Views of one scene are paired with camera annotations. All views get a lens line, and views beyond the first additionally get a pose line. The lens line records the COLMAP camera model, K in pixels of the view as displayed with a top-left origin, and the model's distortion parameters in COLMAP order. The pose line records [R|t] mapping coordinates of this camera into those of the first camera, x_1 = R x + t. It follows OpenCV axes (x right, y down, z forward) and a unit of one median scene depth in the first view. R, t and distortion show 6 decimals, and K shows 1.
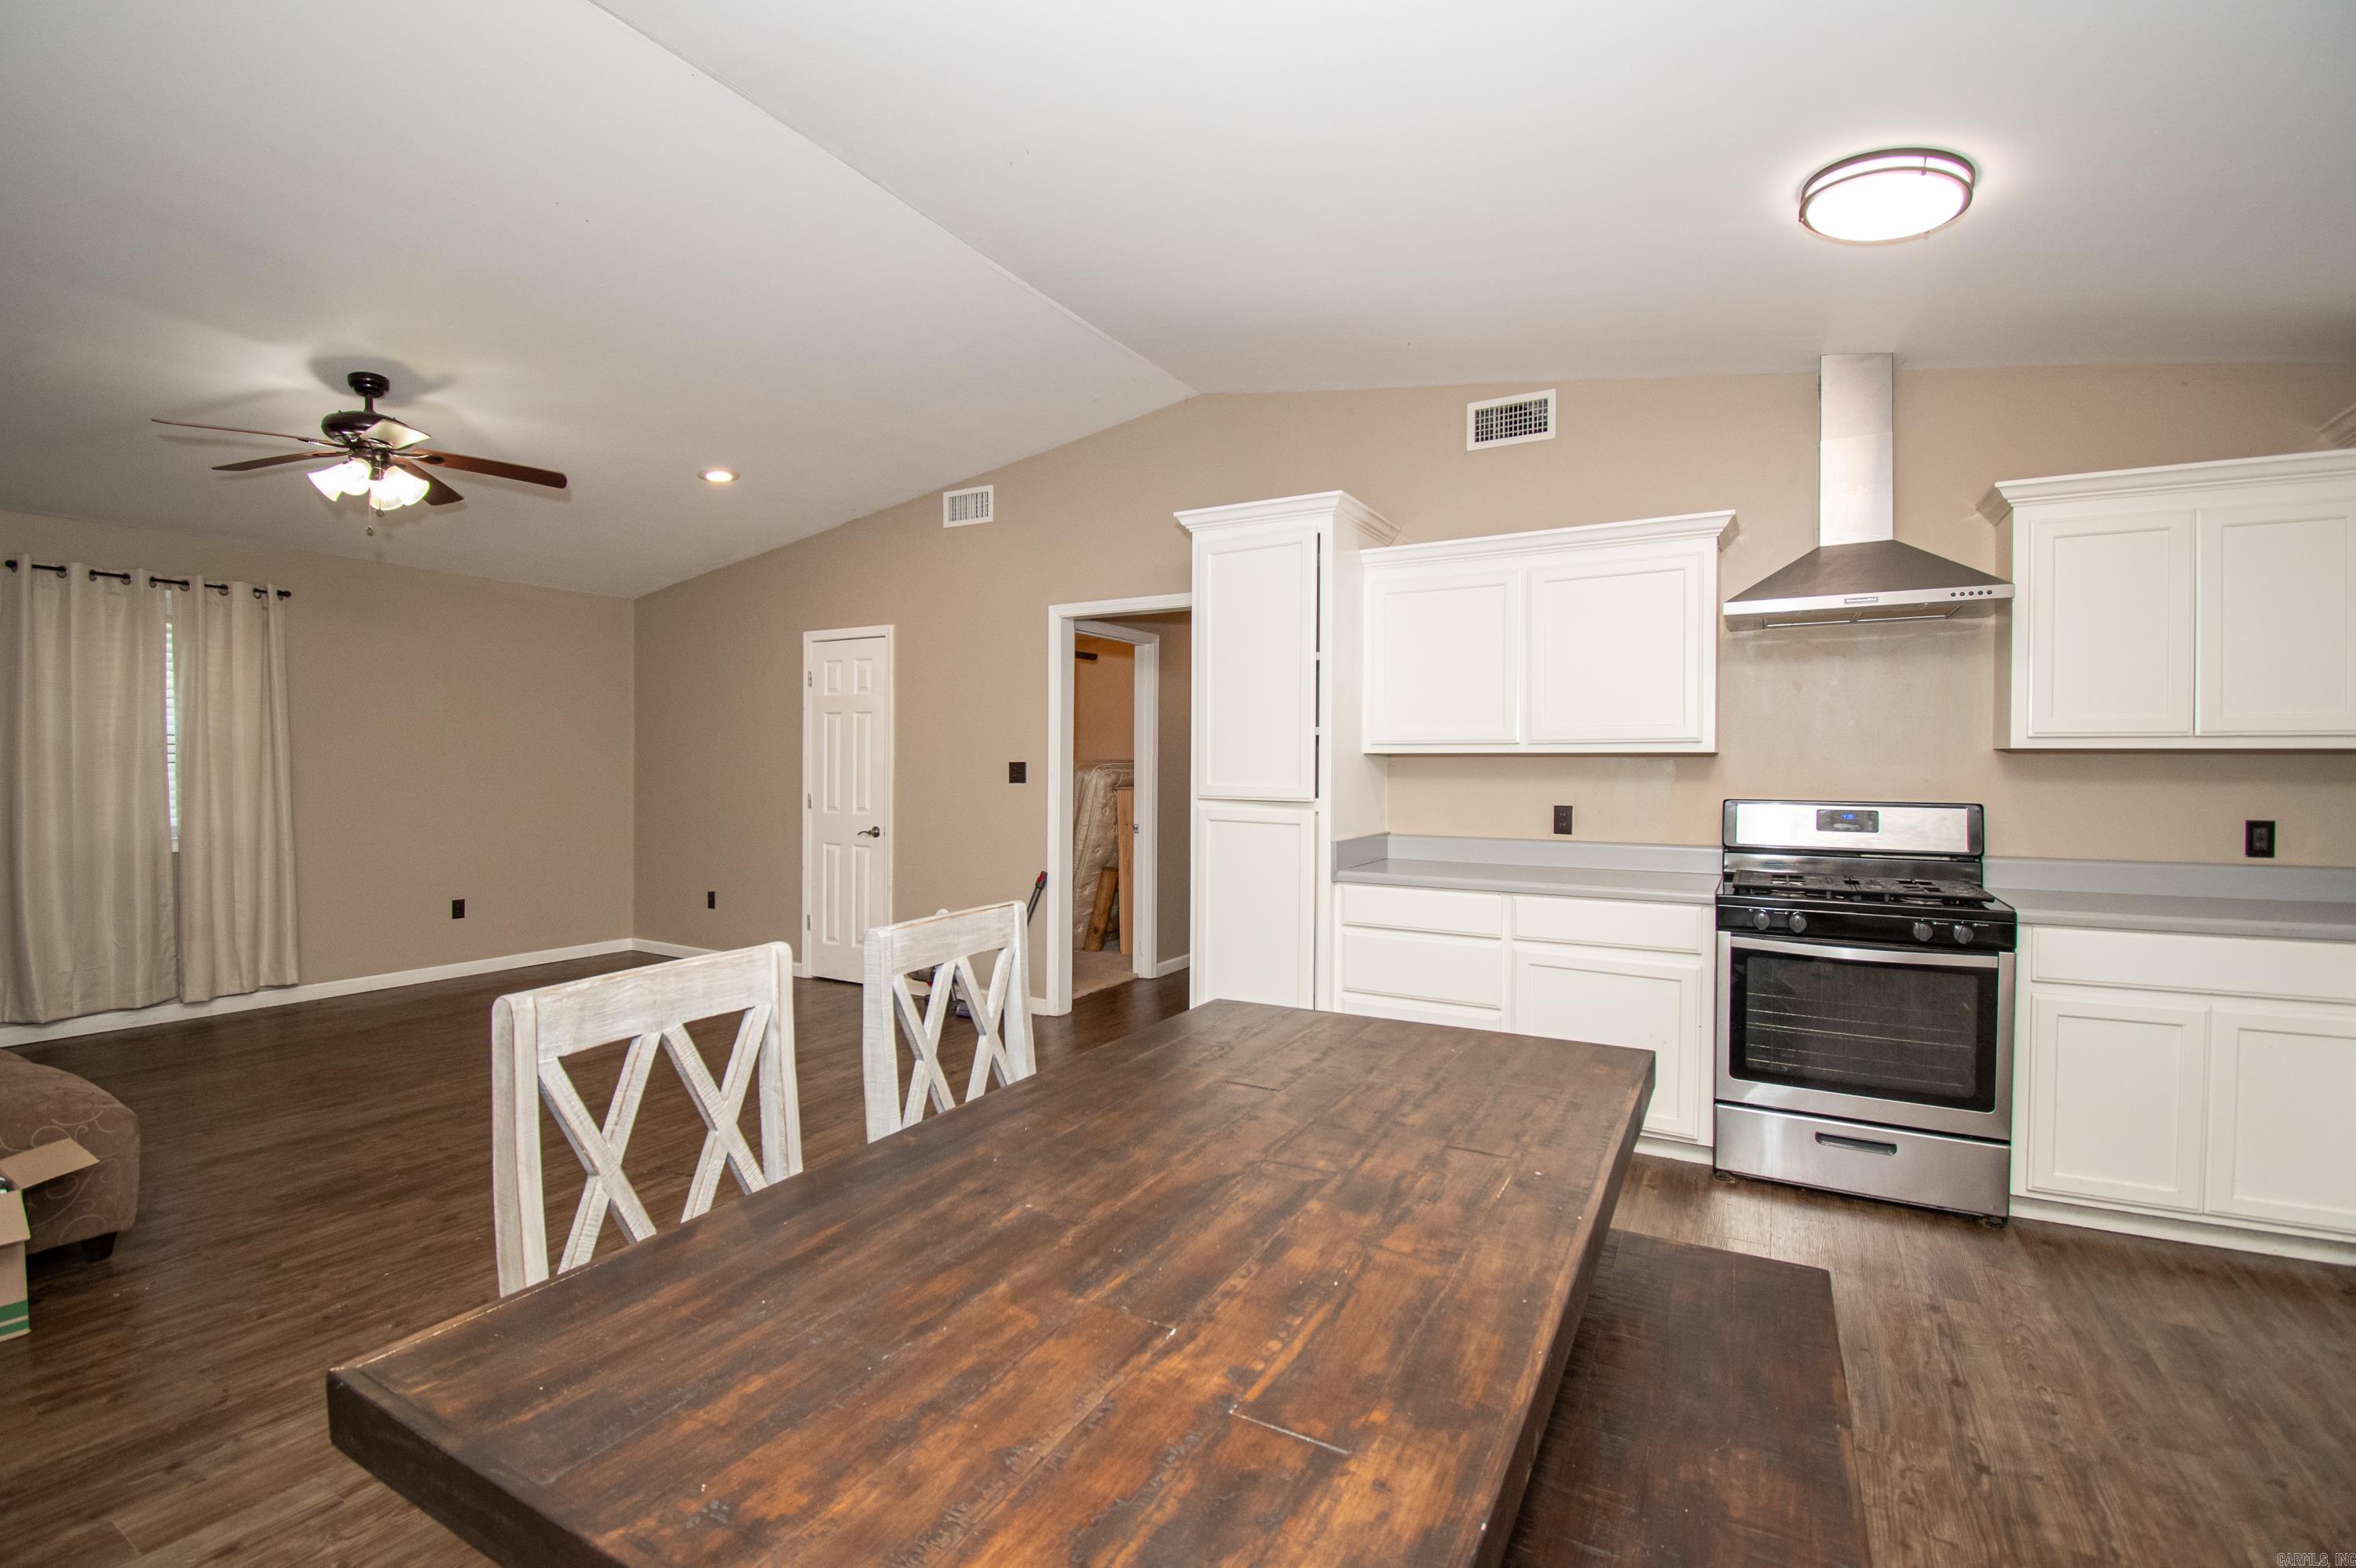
lens RADIAL K [[1084.2, 0, 1177.0], [0, 1084.2, 772.6], [0, 0, 1]] dist [-0.003724, -0.013544]
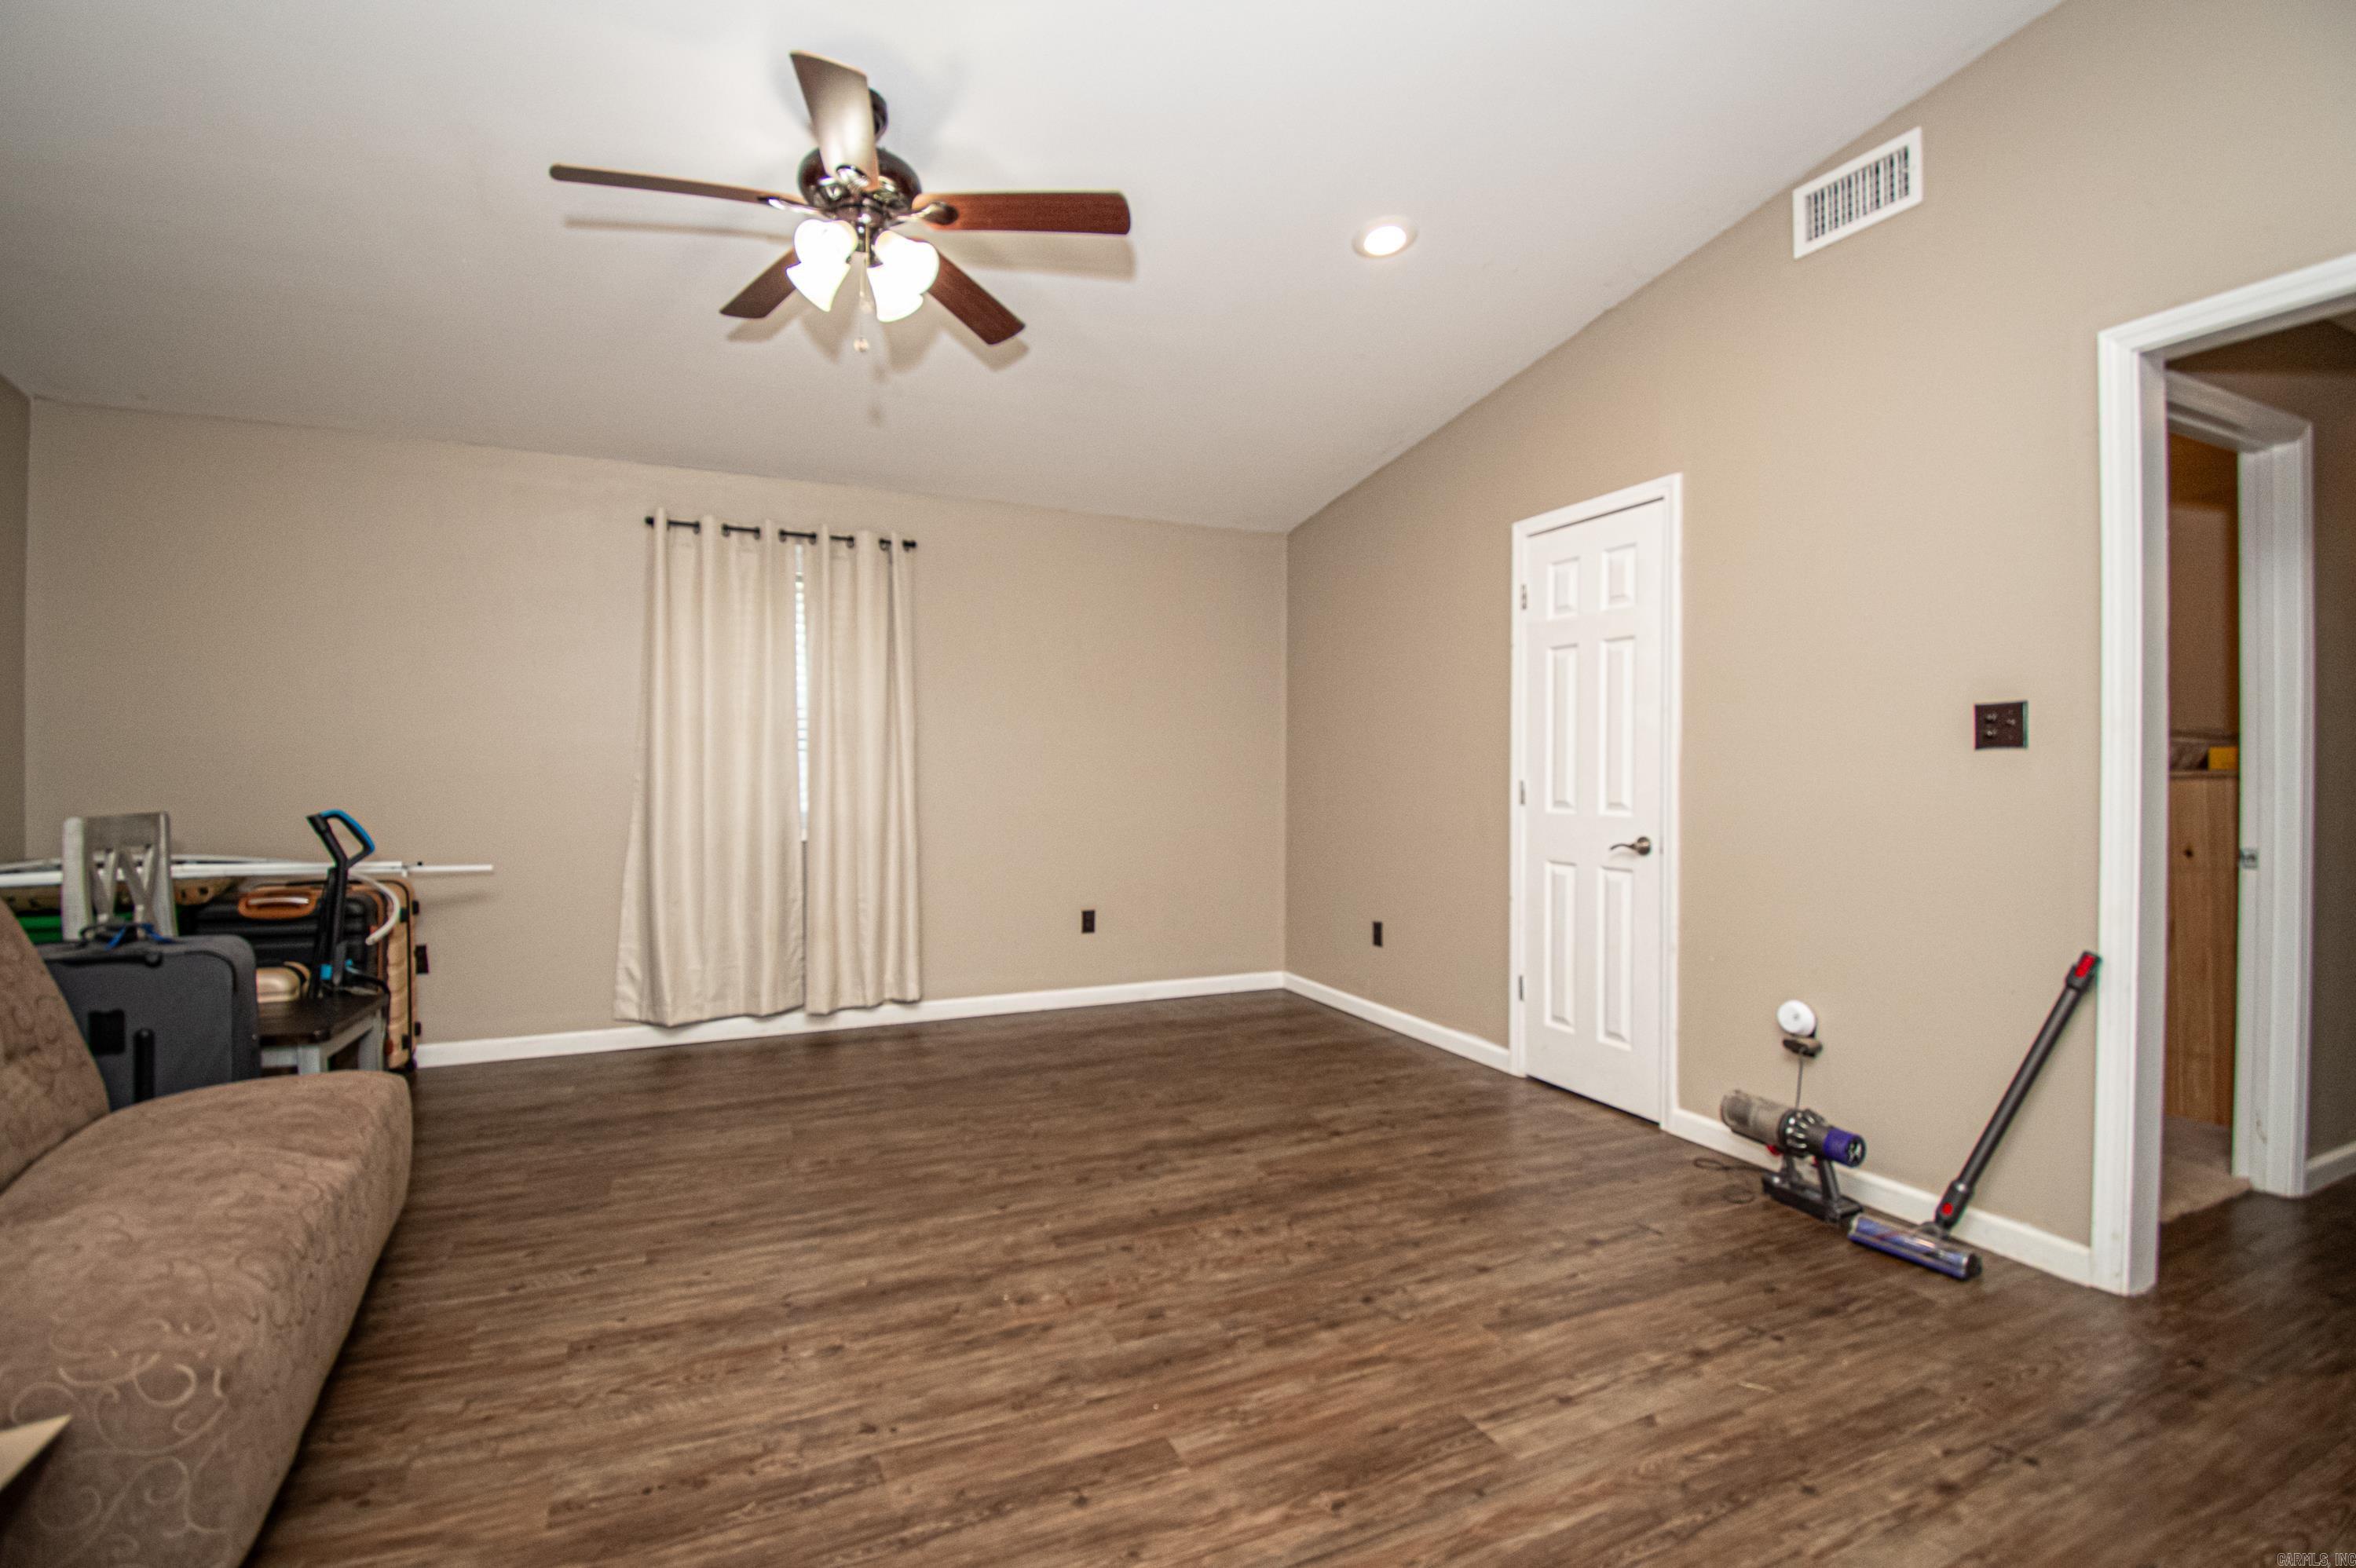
lens RADIAL K [[1084.2, 0, 1178.3], [0, 1084.2, 776.0], [0, 0, 1]] dist [-0.003724, -0.013544]
pose [[0.826331, -0.000125, -0.563185, -0.176013], [-0.005164, 0.999956, -0.007798, 0.026164], [0.563161, 0.009352, 0.826294, 0.433124]]
